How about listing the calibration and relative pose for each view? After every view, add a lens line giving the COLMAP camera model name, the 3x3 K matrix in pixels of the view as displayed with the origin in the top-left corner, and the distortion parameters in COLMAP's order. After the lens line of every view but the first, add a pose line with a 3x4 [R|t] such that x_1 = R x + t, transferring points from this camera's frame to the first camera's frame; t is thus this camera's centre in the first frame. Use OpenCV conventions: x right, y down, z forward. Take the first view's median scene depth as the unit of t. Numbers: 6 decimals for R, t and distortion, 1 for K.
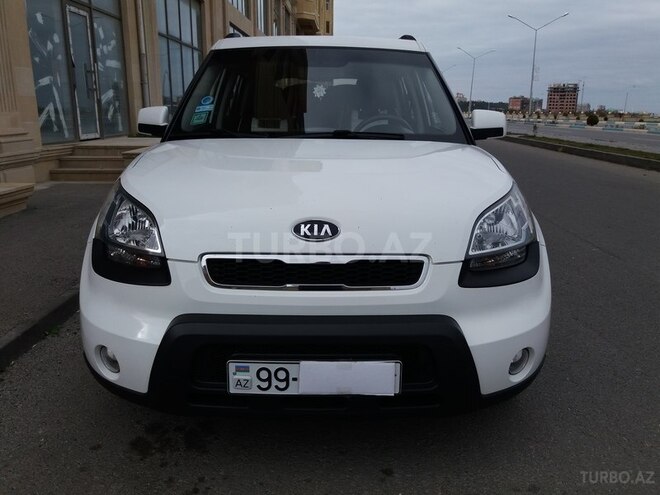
lens RADIAL K [[545.3, 0, 331.4], [0, 545.3, 245.5], [0, 0, 1]] dist [0.024482, -0.038372]
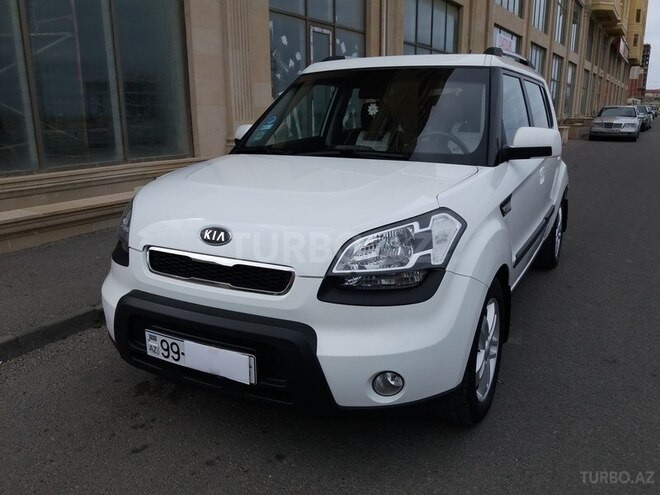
lens RADIAL K [[545.3, 0, 329.8], [0, 545.3, 247.8], [0, 0, 1]] dist [0.024482, -0.038372]
pose [[0.880231, 0.104888, -0.462808, 0.747889], [-0.104208, 0.994186, 0.027119, -0.060209], [0.462962, 0.024357, 0.886043, 0.046172]]
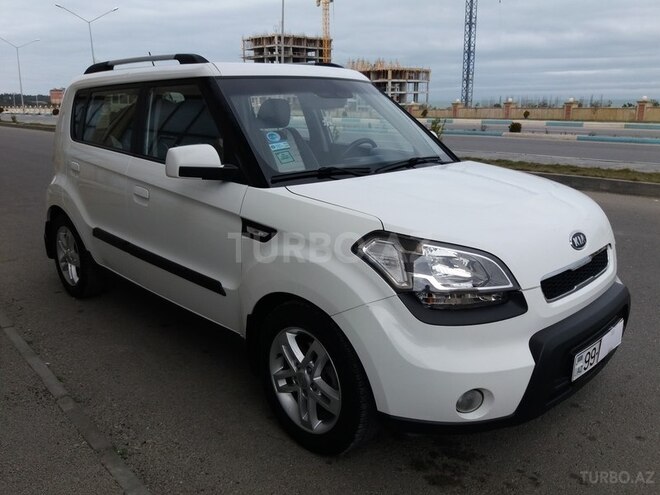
lens RADIAL K [[545.3, 0, 333.2], [0, 545.3, 248.9], [0, 0, 1]] dist [0.024482, -0.038372]
pose [[0.714310, -0.195828, 0.671873, -1.328561], [0.182860, 0.978926, 0.090914, -0.234950], [-0.675517, 0.057918, 0.735066, 0.422134]]
